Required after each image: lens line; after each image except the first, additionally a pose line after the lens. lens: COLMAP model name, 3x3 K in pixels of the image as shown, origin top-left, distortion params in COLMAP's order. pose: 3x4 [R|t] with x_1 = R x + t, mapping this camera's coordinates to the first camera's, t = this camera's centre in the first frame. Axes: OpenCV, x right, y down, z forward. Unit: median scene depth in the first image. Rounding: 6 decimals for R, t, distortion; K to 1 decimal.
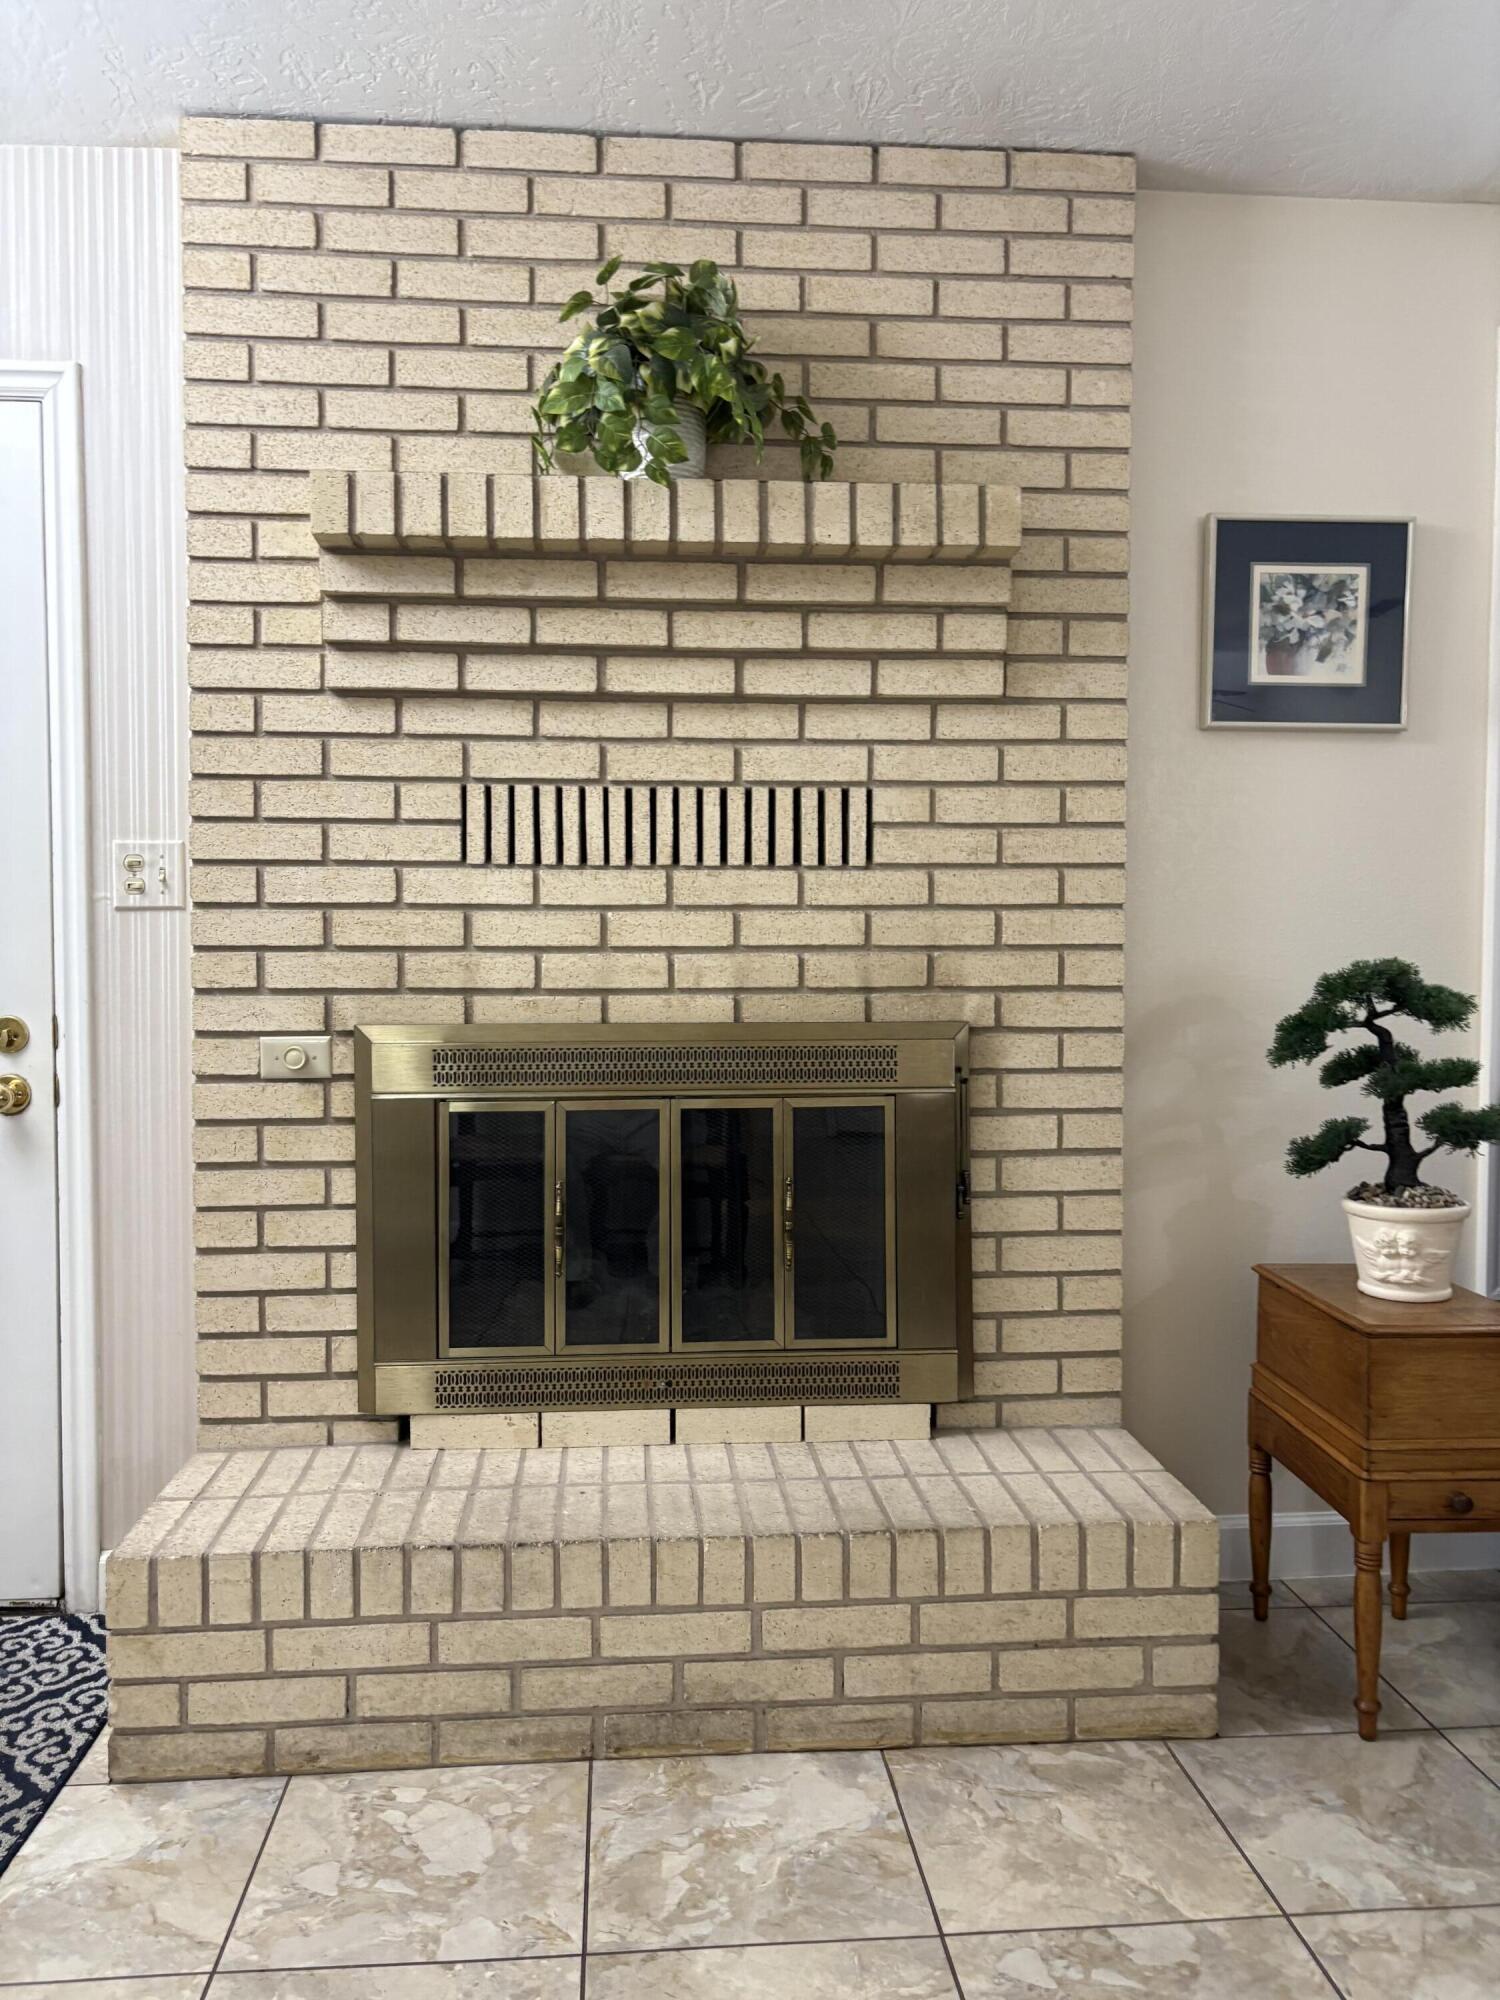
lens RADIAL K [[1521.1, 0, 748.4], [0, 1521.1, 1007.0], [0, 0, 1]] dist [0.041450, -0.049580]
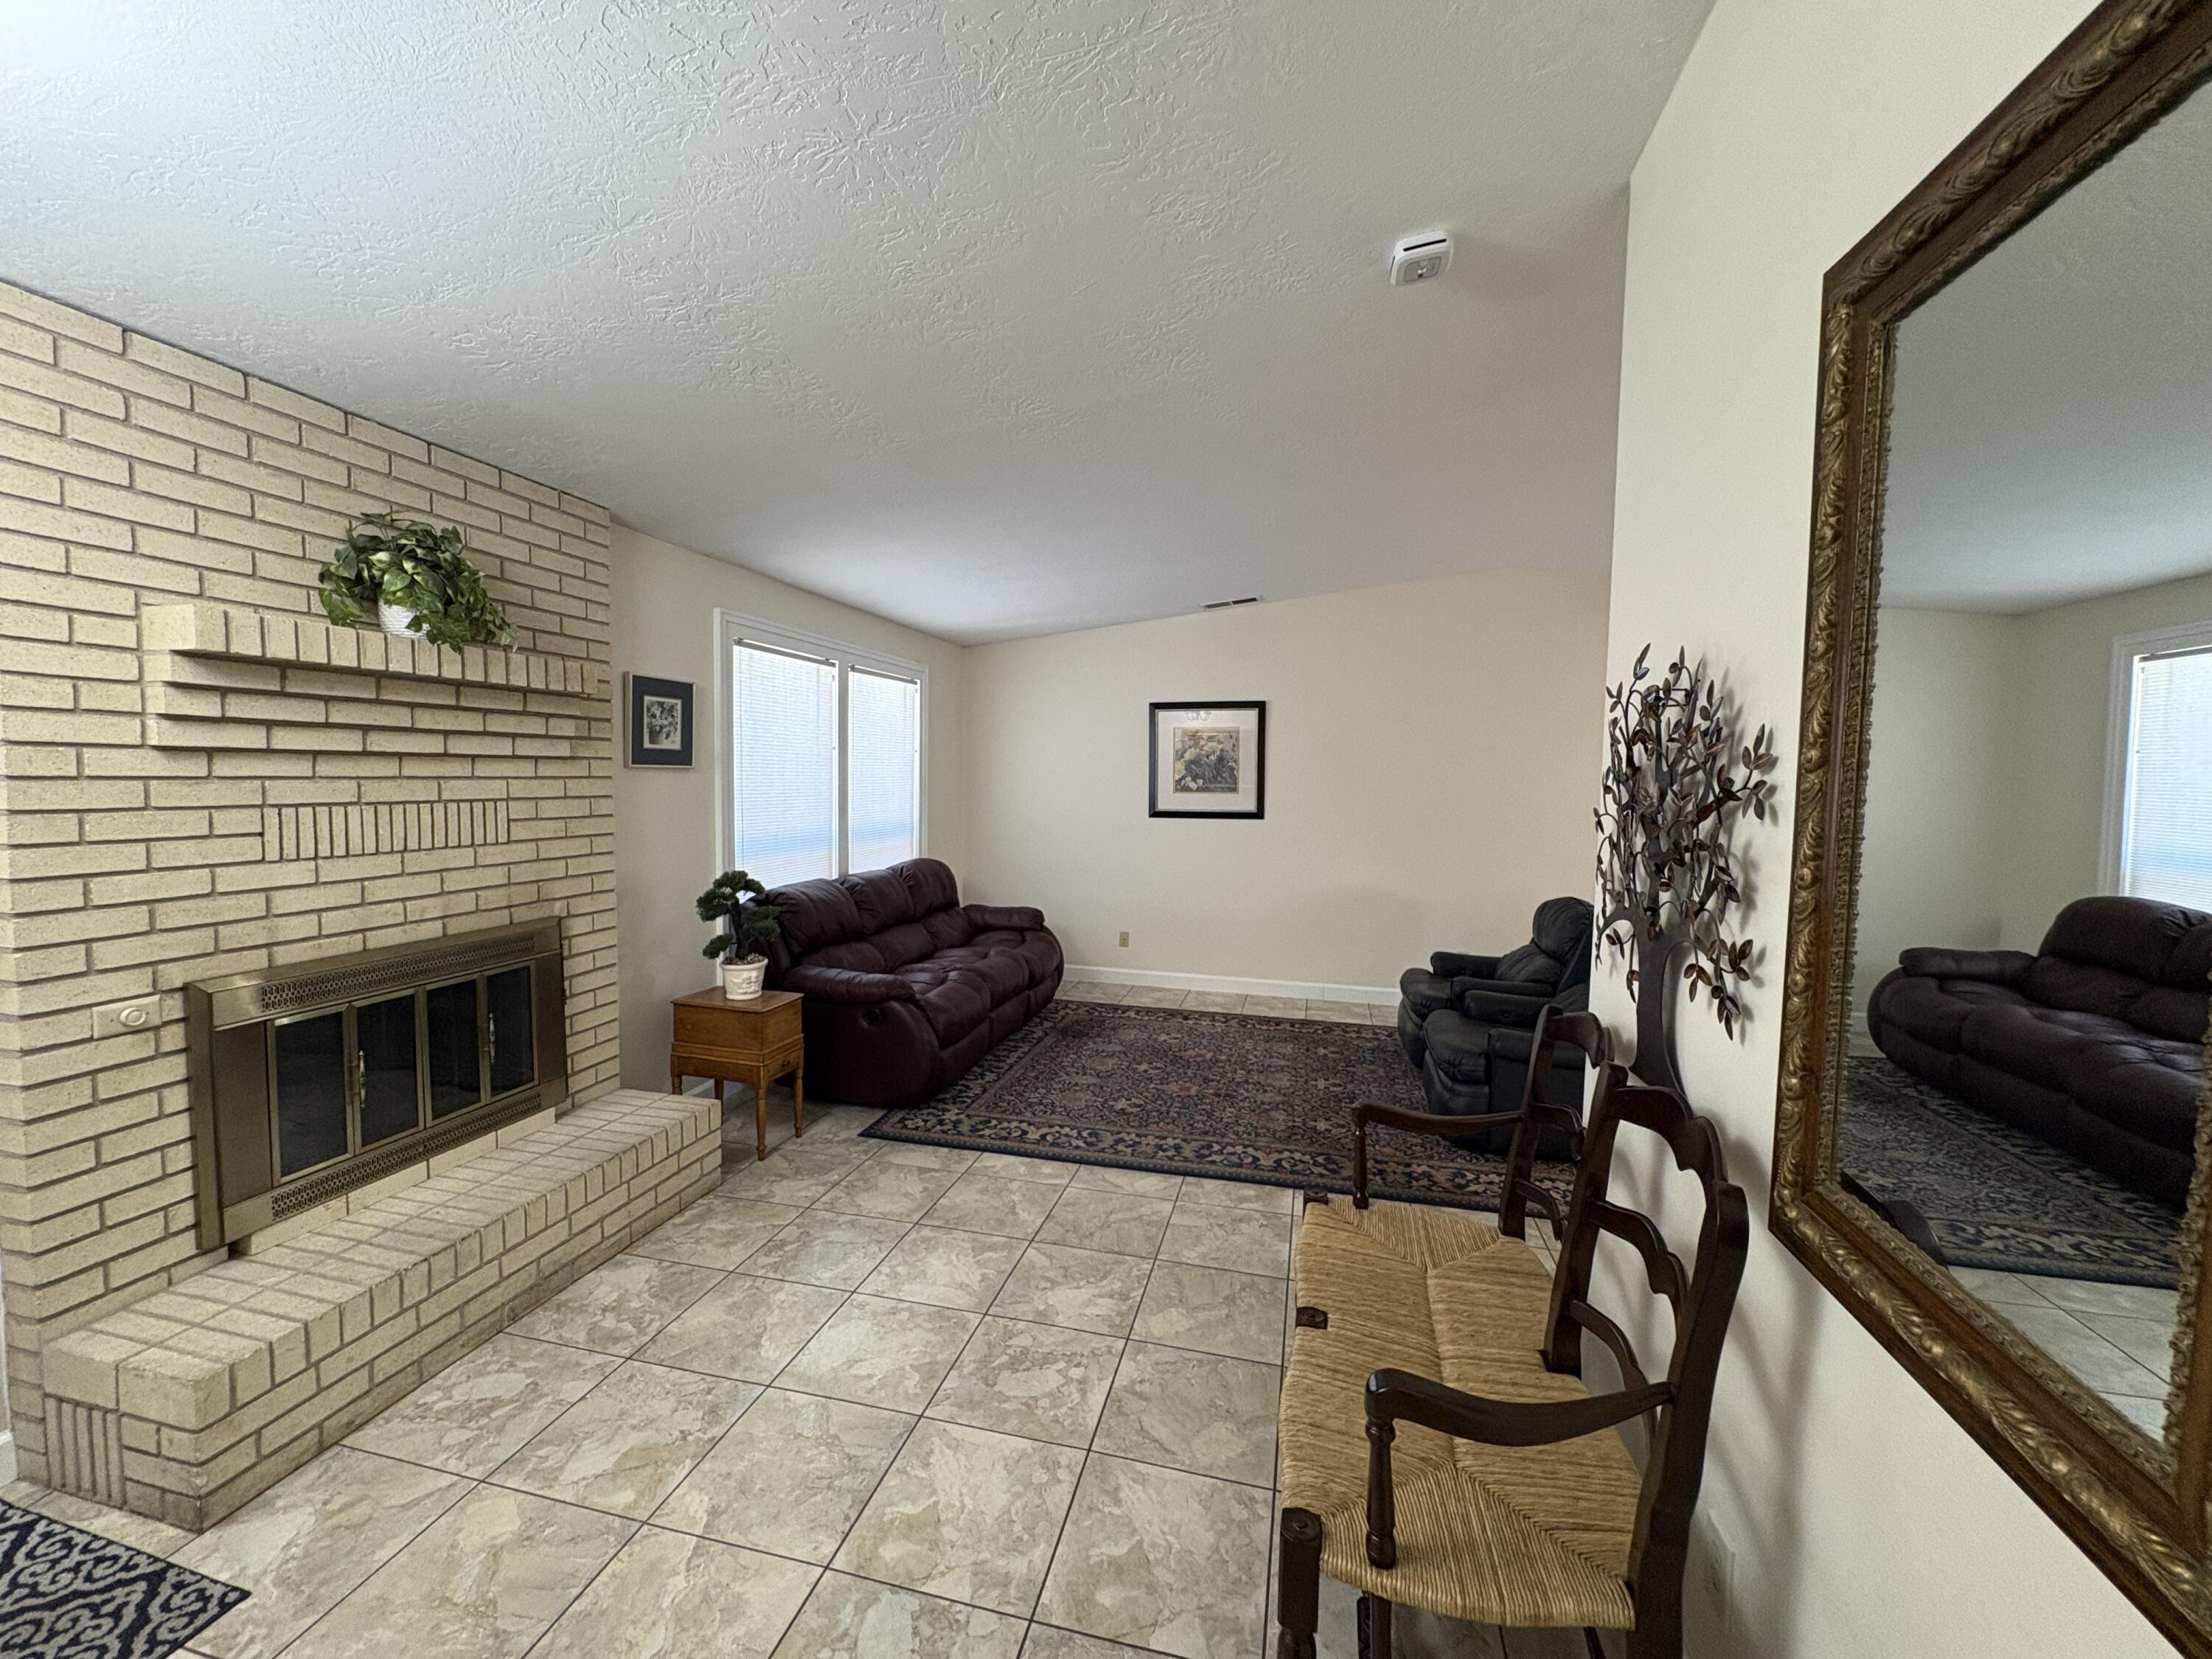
lens RADIAL K [[877.1, 0, 1100.5], [0, 877.1, 830.2], [0, 0, 1]] dist [0.000216, -0.000003]
pose [[0.320756, -0.054285, 0.945605, -0.741028], [0.021430, 0.998517, 0.050053, -0.150717], [-0.946919, 0.004210, 0.321444, -0.061074]]
